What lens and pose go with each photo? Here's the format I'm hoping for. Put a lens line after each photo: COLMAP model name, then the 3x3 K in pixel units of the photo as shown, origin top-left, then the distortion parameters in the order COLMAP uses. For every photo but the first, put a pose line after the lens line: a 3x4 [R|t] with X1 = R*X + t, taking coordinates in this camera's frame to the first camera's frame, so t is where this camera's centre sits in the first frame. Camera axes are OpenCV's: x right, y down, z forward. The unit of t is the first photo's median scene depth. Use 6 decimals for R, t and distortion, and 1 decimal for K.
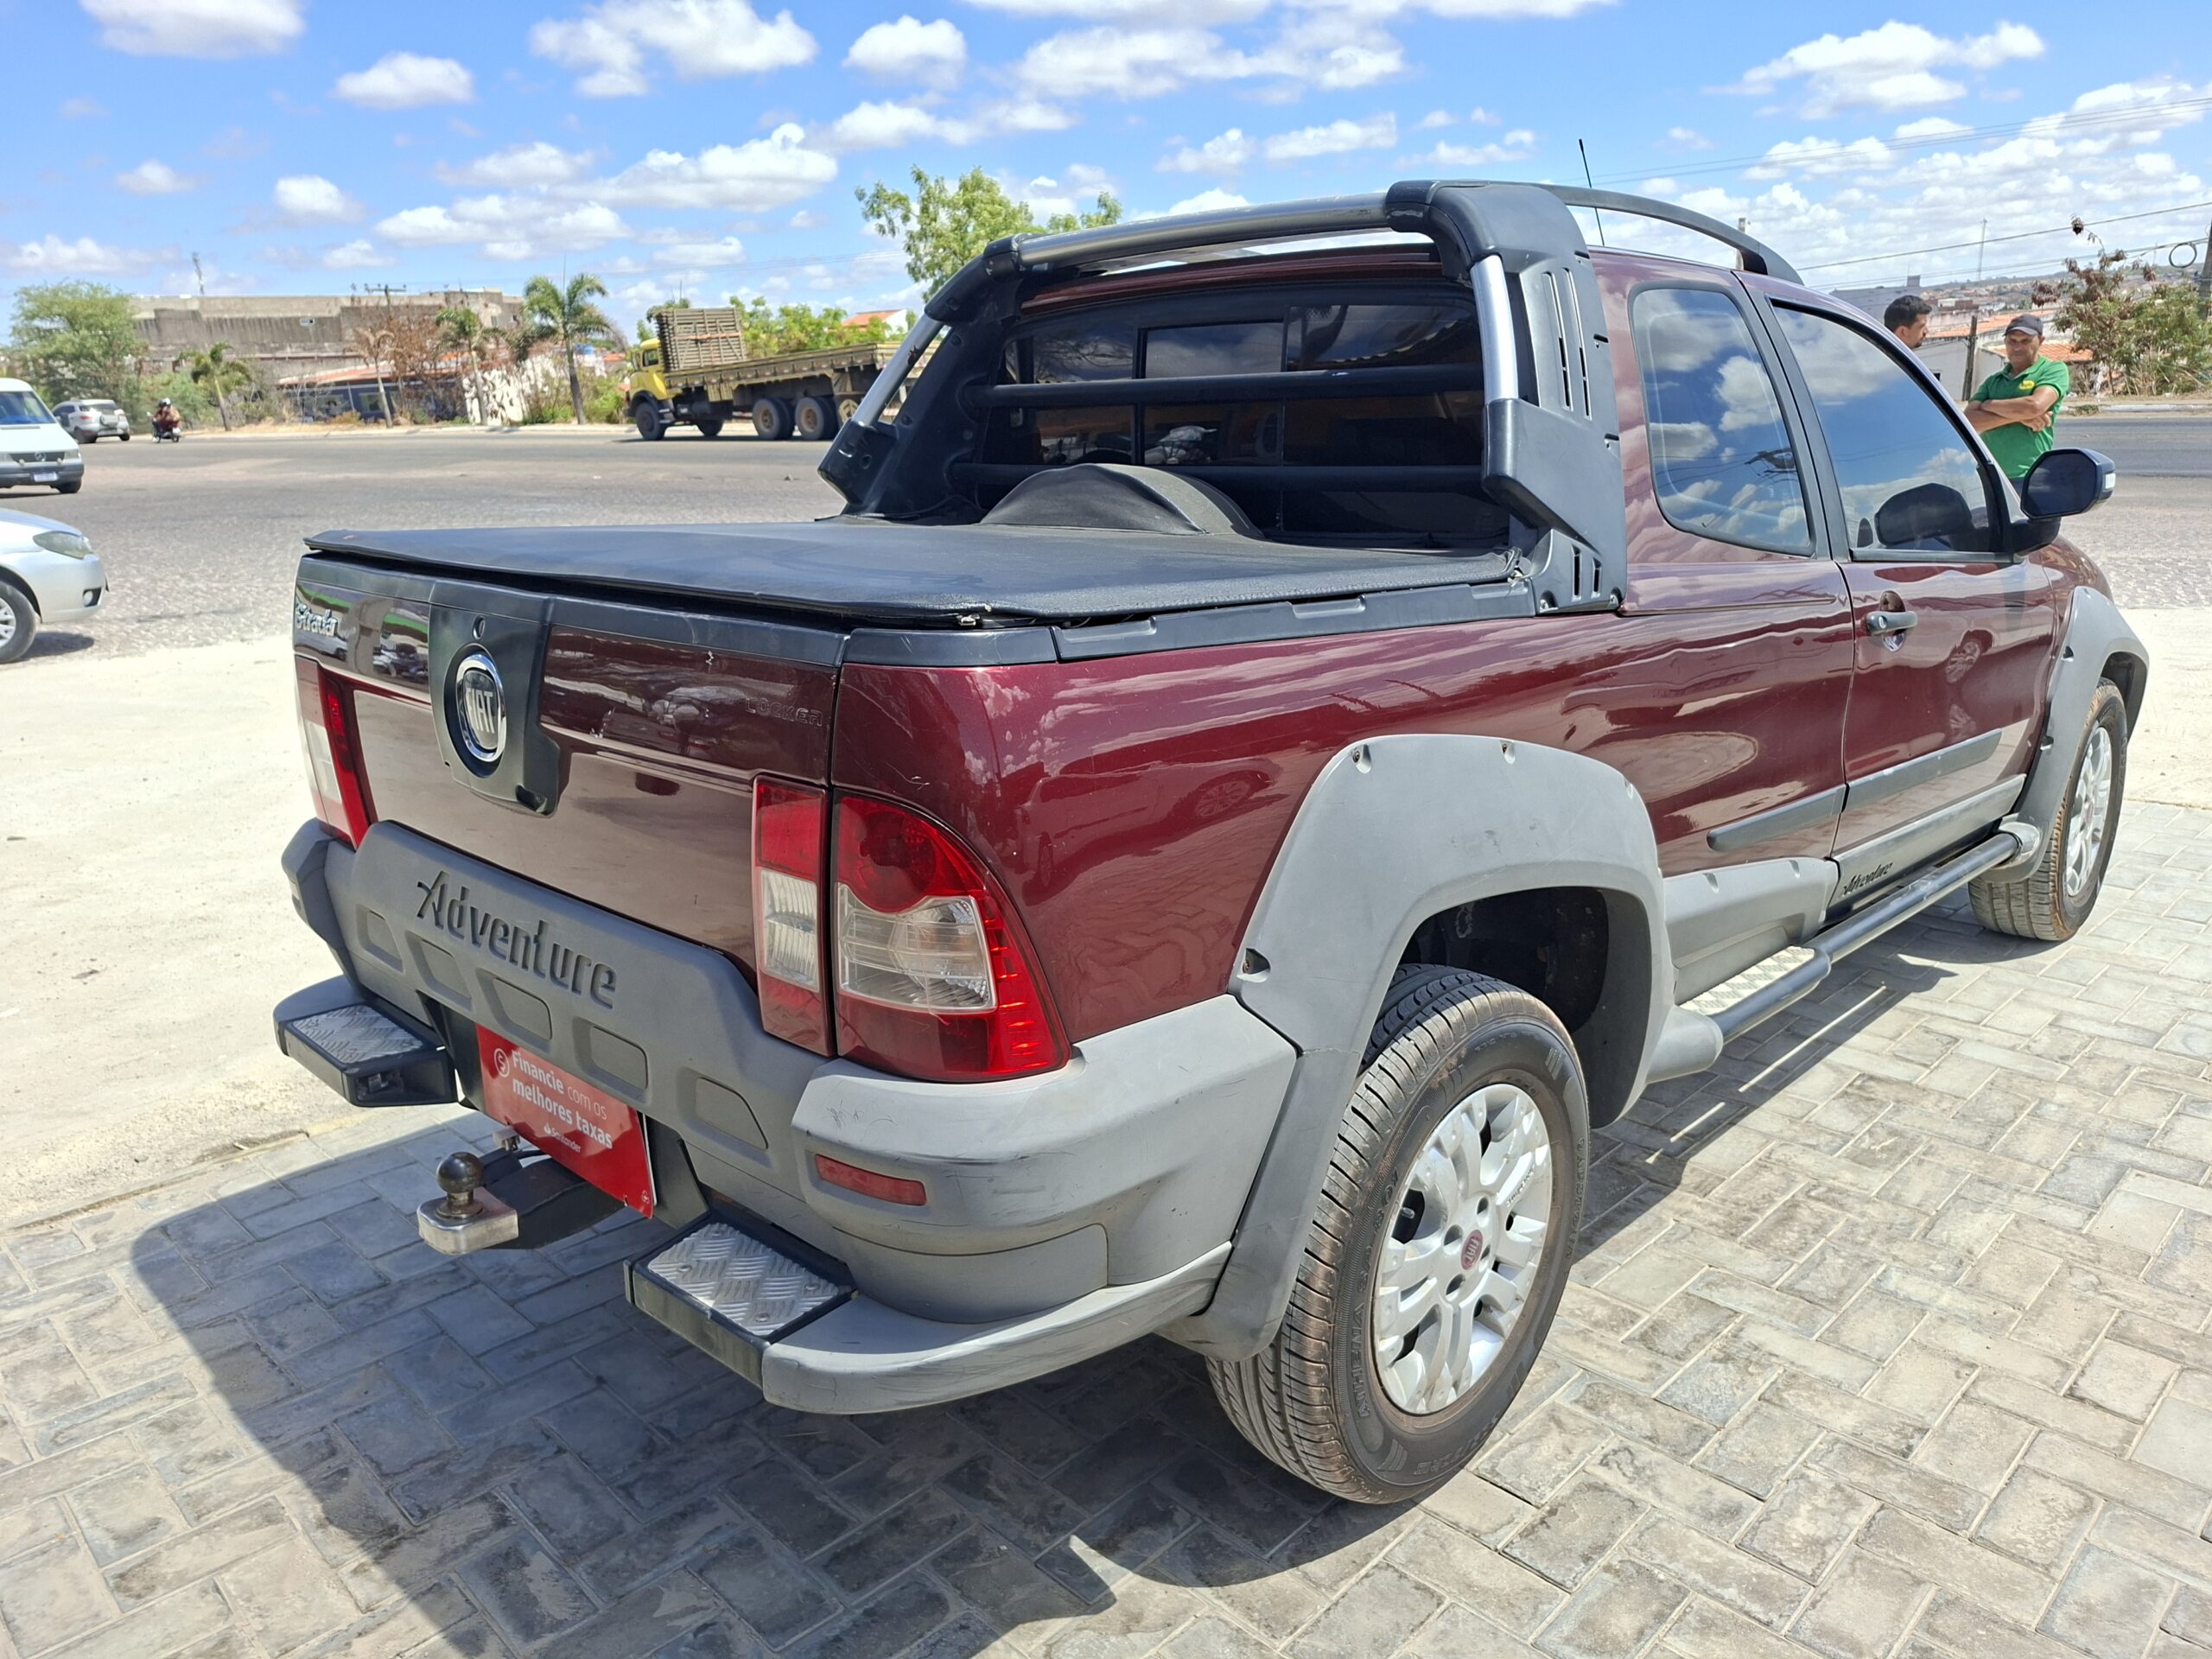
lens RADIAL K [[1560.6, 0, 1112.6], [0, 1560.6, 798.8], [0, 0, 1]] dist [0.008637, -0.000448]
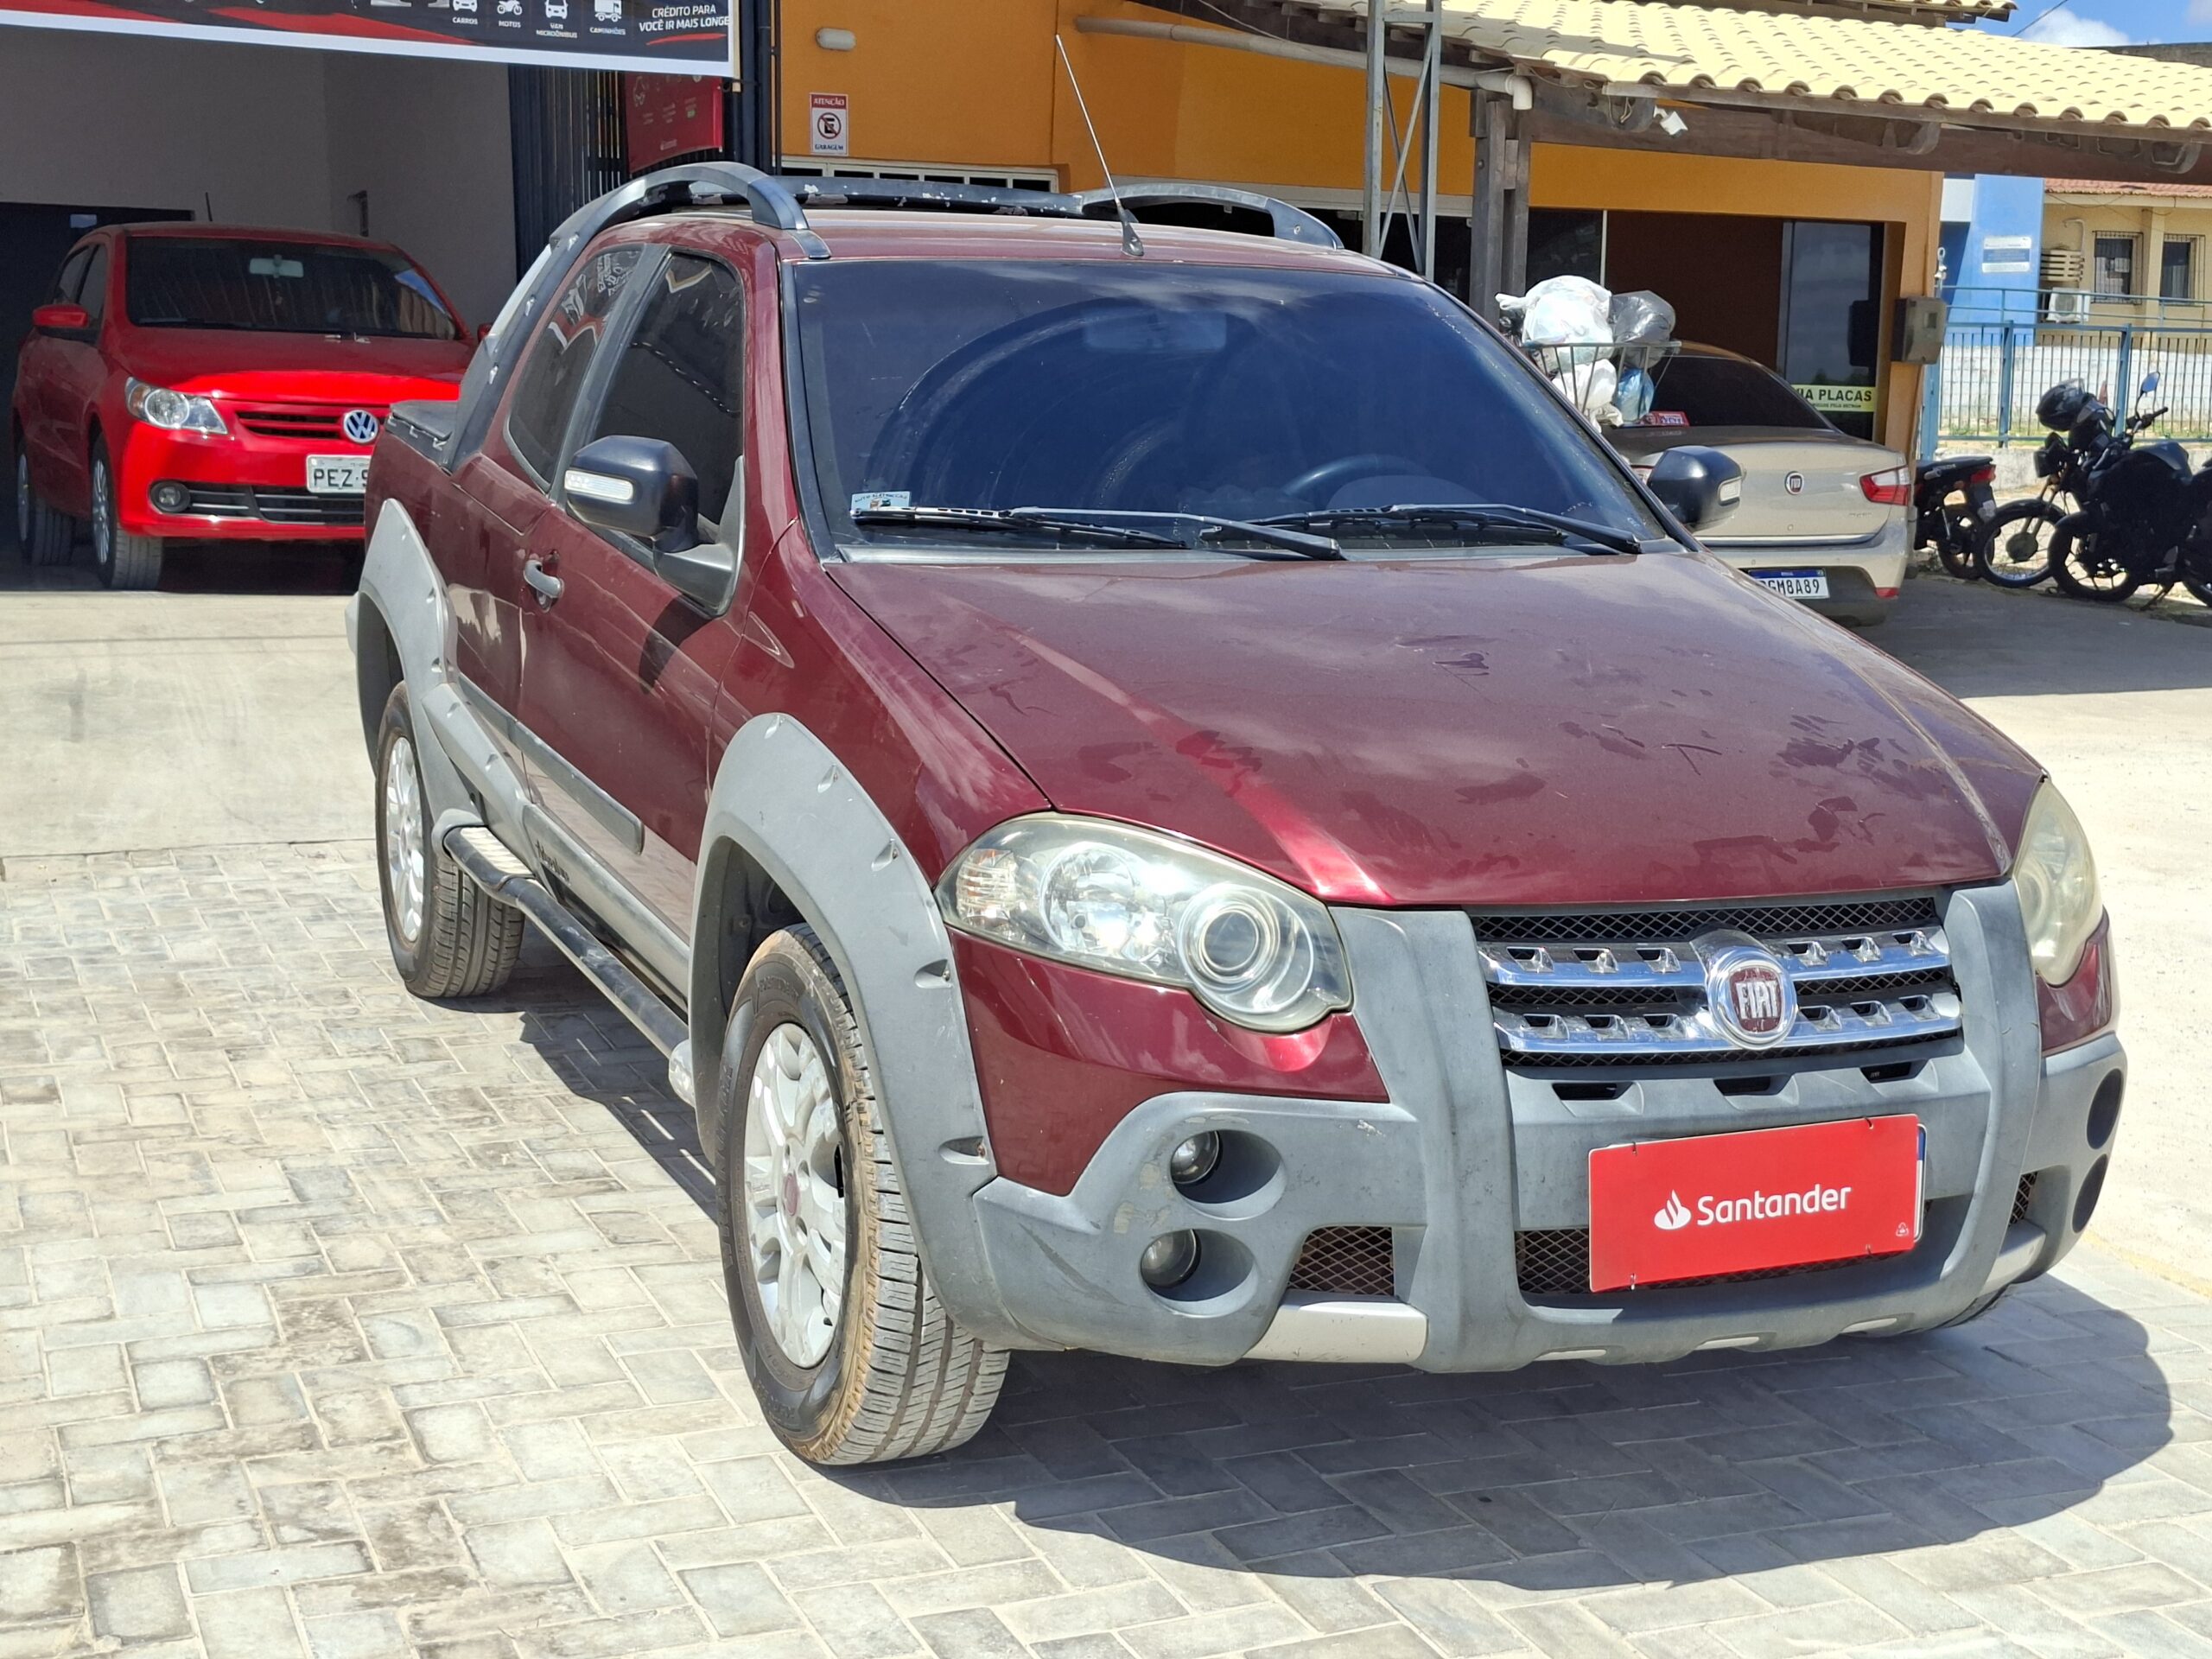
lens RADIAL K [[3071.5, 0, 1106.0], [0, 3071.5, 829.5], [0, 0, 1]] dist [0.197525, -0.434521]
pose [[-0.398419, 0.156314, -0.903786, 1.799662], [-0.234793, 0.935156, 0.265245, -0.474494], [0.886642, 0.317881, -0.335882, 1.715084]]
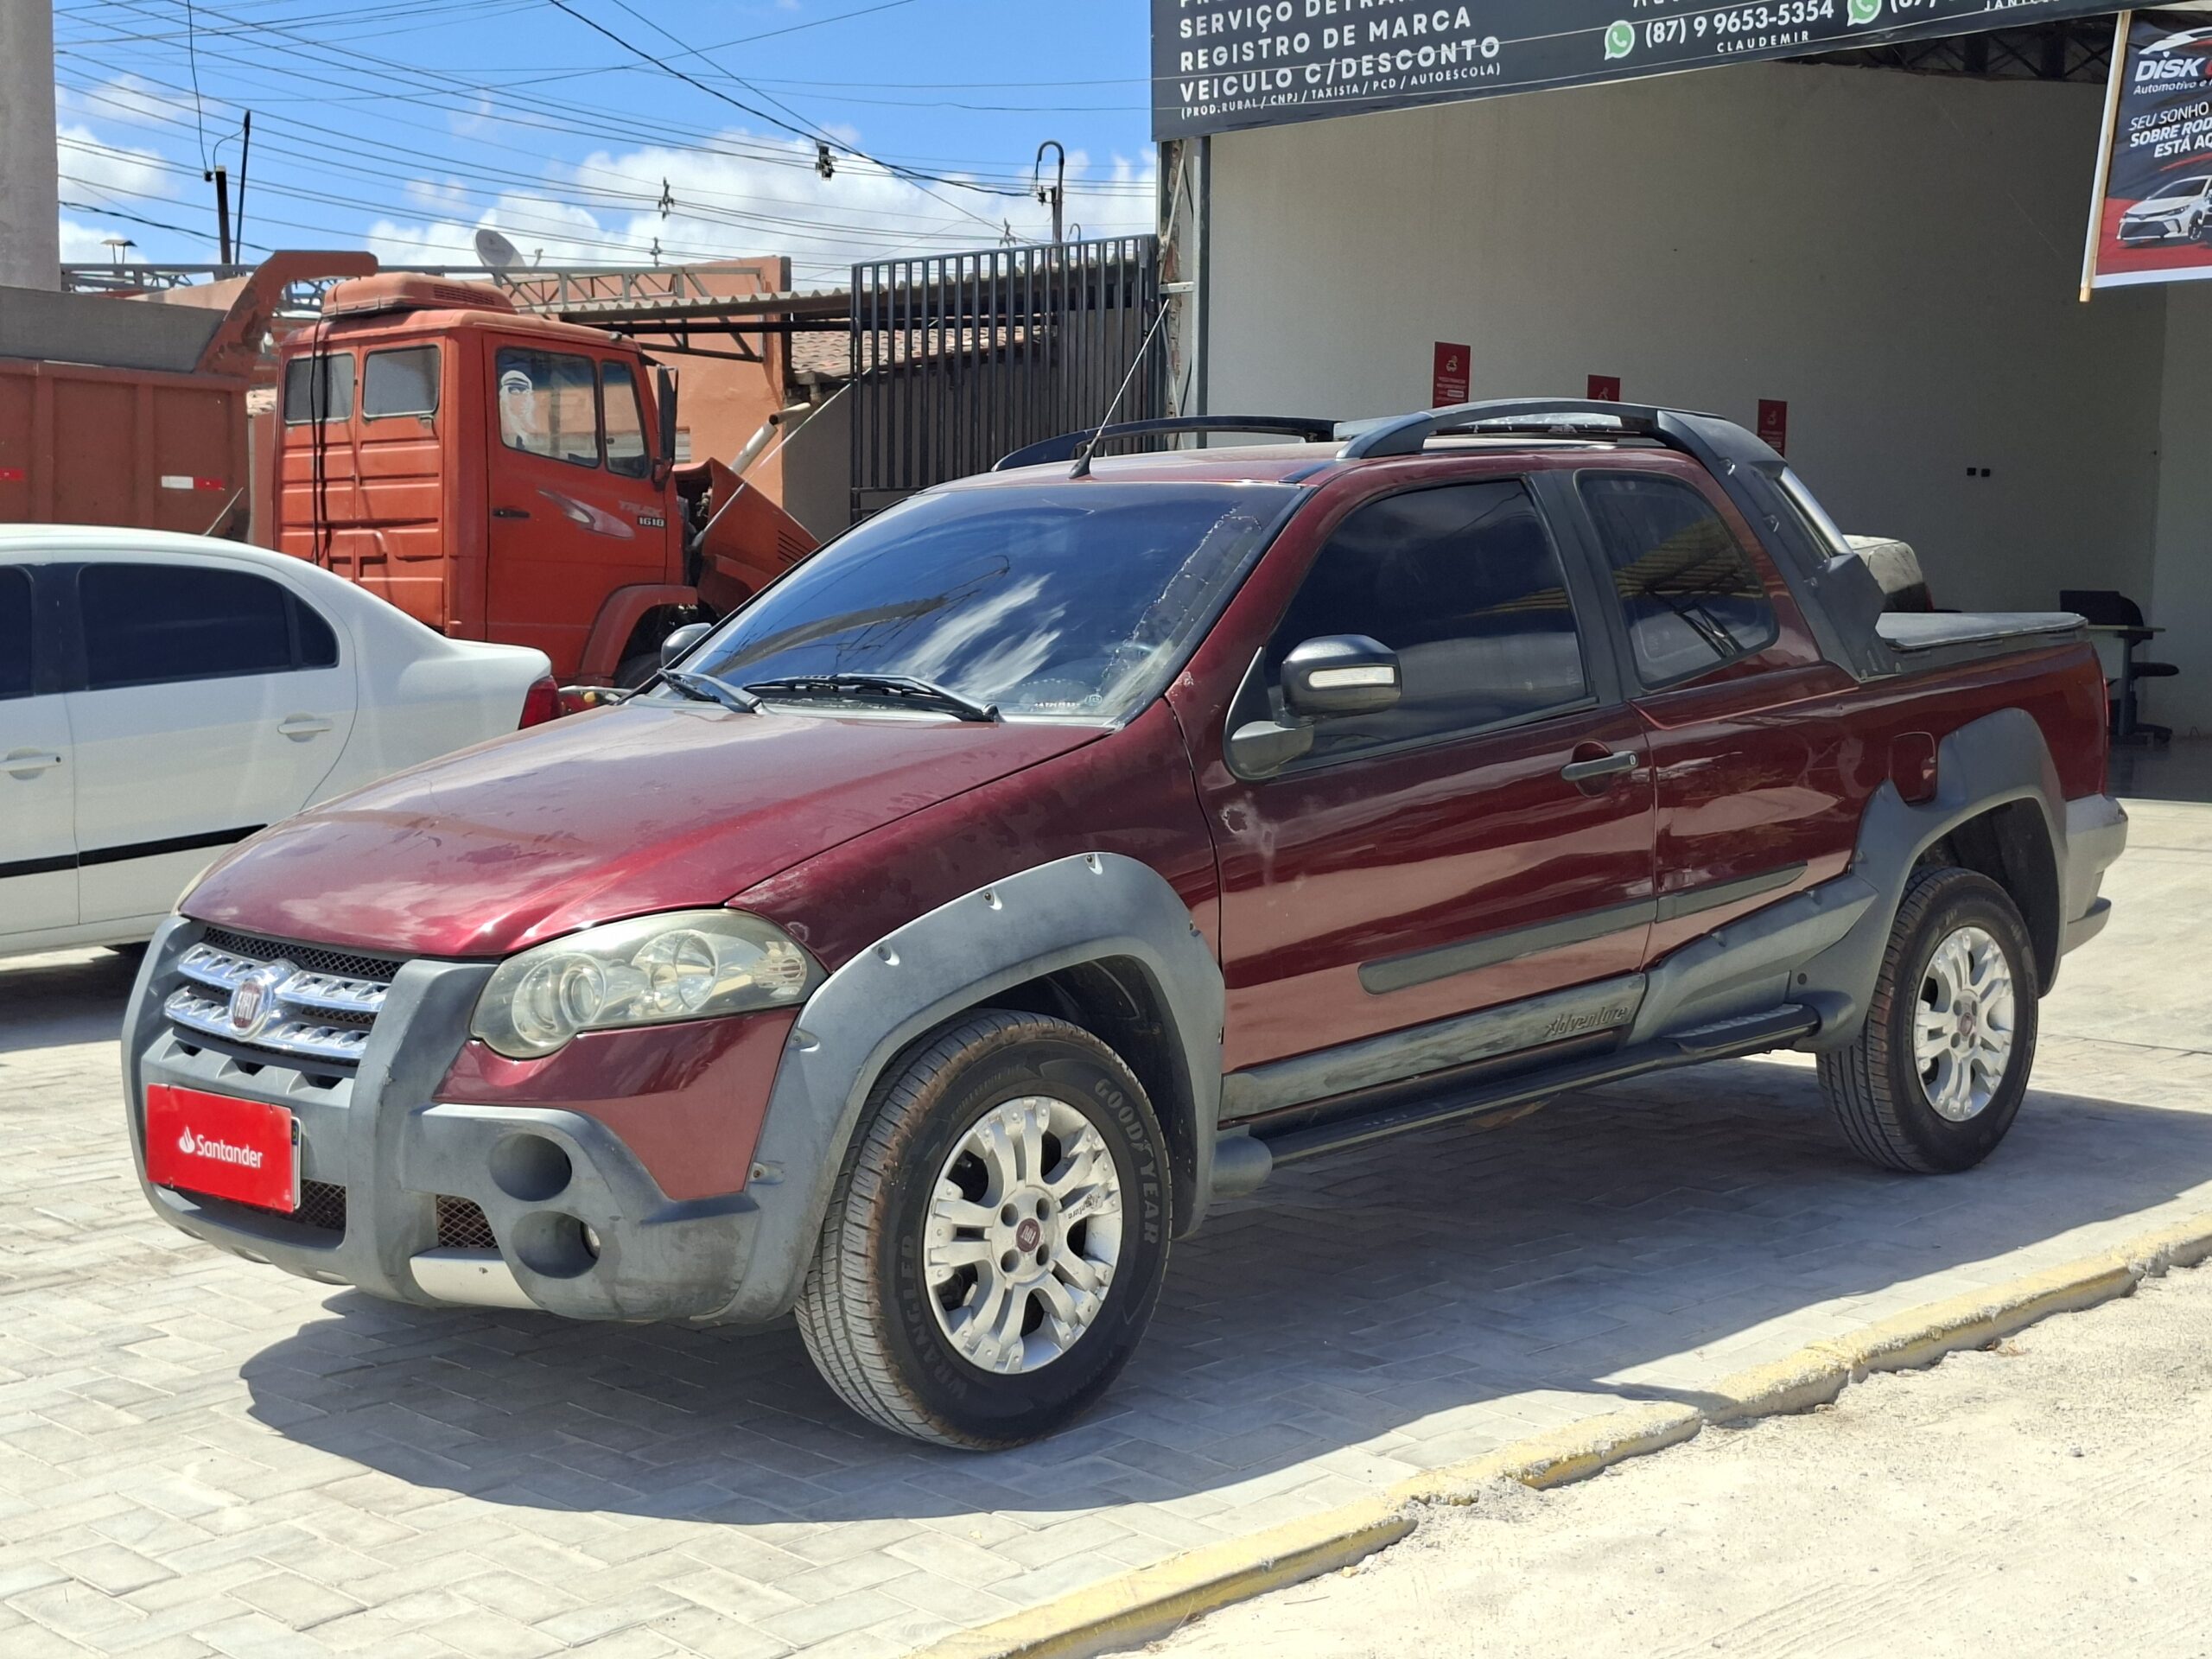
lens RADIAL K [[3076.1, 0, 1143.1], [0, 3076.1, 831.3], [0, 0, 1]] dist [0.195607, -0.406175]
pose [[-0.999518, 0.025679, 0.017464, 0.295971], [0.030002, 0.943669, 0.329528, -0.748017], [-0.008018, 0.329893, -0.943984, 2.956071]]
